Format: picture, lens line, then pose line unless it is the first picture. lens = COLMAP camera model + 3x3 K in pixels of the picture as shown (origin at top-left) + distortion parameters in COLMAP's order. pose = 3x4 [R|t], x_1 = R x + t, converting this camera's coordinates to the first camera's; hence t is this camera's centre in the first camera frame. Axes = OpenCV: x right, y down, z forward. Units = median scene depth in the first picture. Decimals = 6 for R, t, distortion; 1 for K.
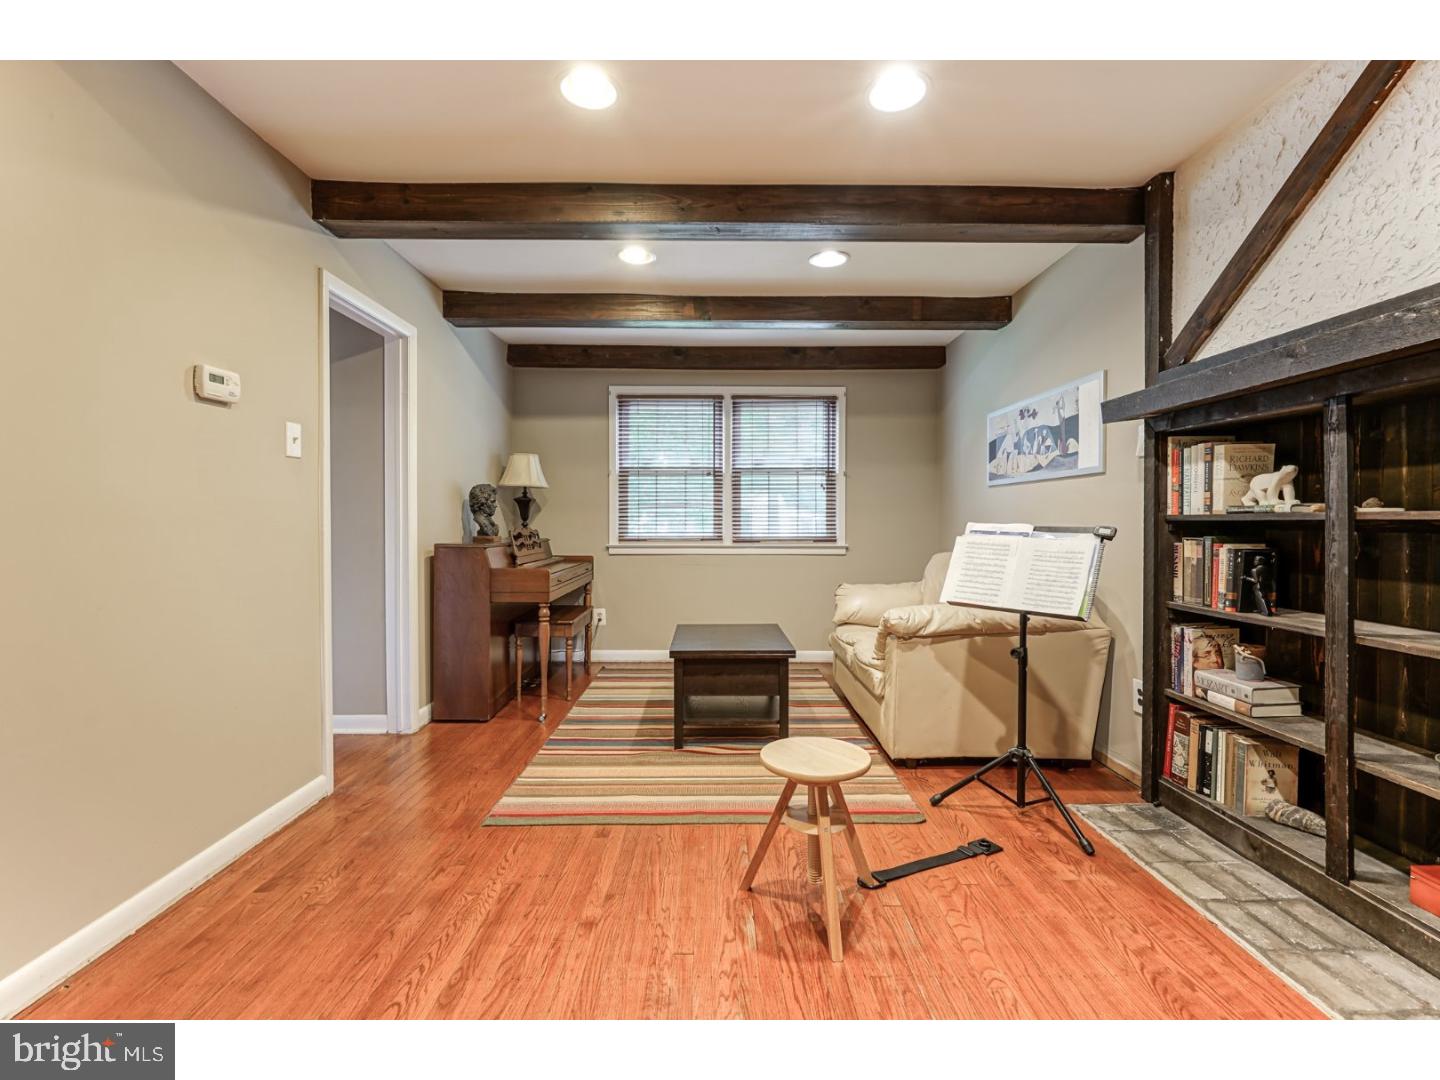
lens RADIAL K [[648.9, 0, 724.6], [0, 648.9, 530.0], [0, 0, 1]] dist [-0.004250, 0.001531]
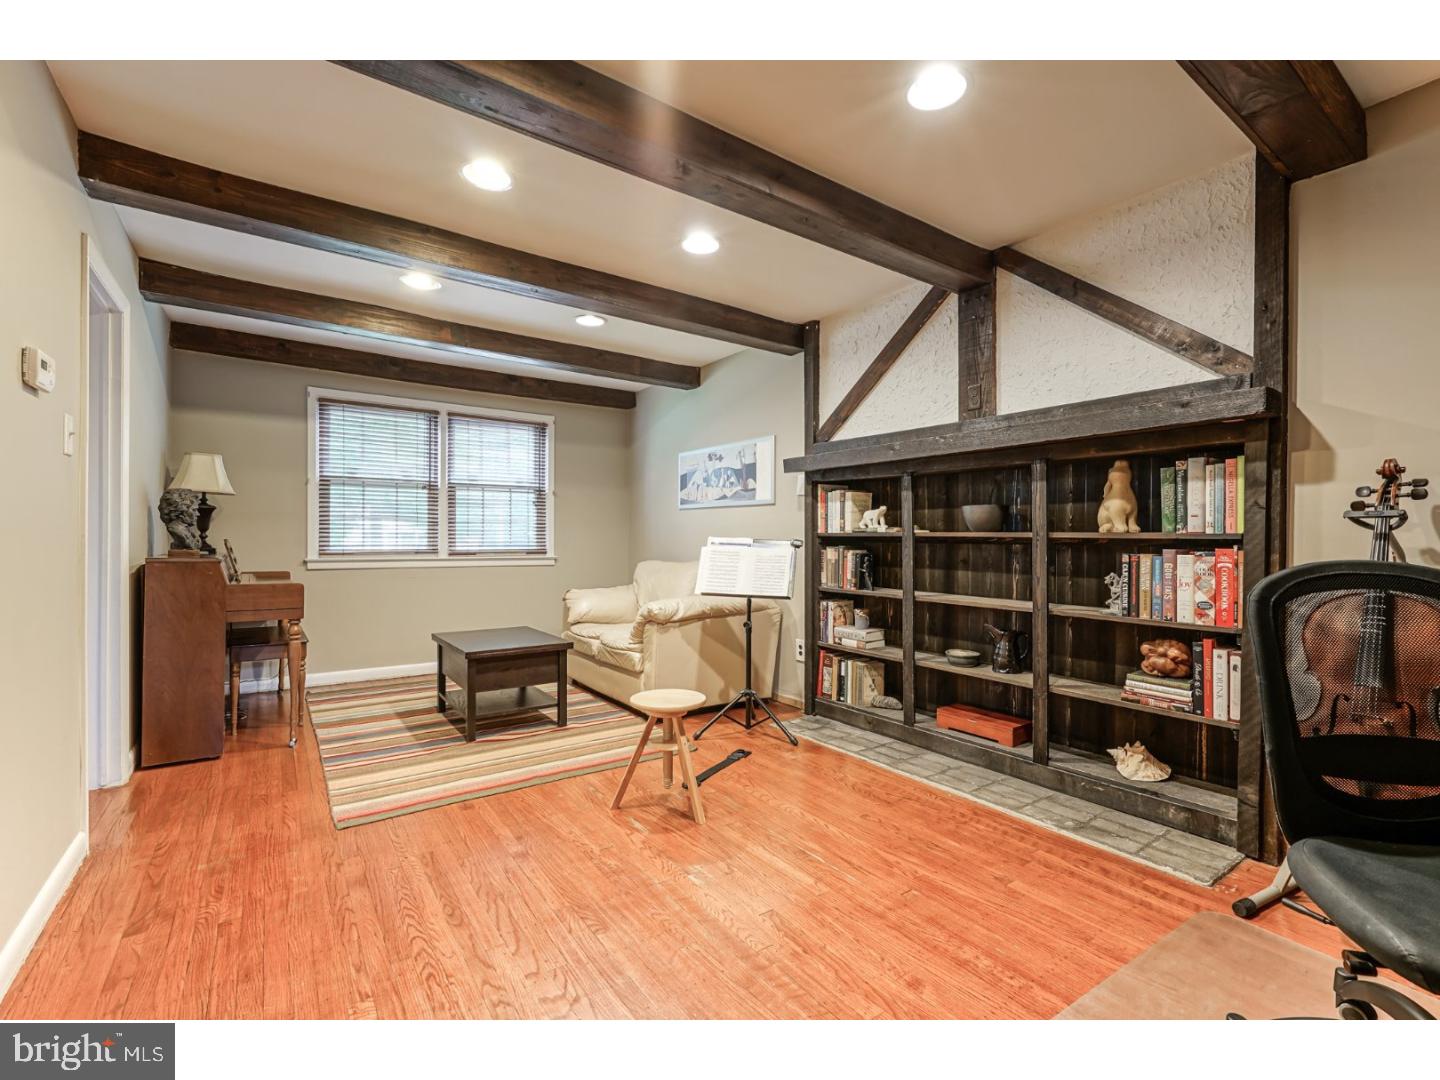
lens RADIAL K [[679.7, 0, 718.7], [0, 679.7, 532.3], [0, 0, 1]] dist [-0.003900, 0.000595]
pose [[0.810705, 0.010195, 0.585366, -0.472568], [0.001265, 0.999816, -0.019165, 0.006928], [-0.585453, 0.016278, 0.810543, -0.208880]]
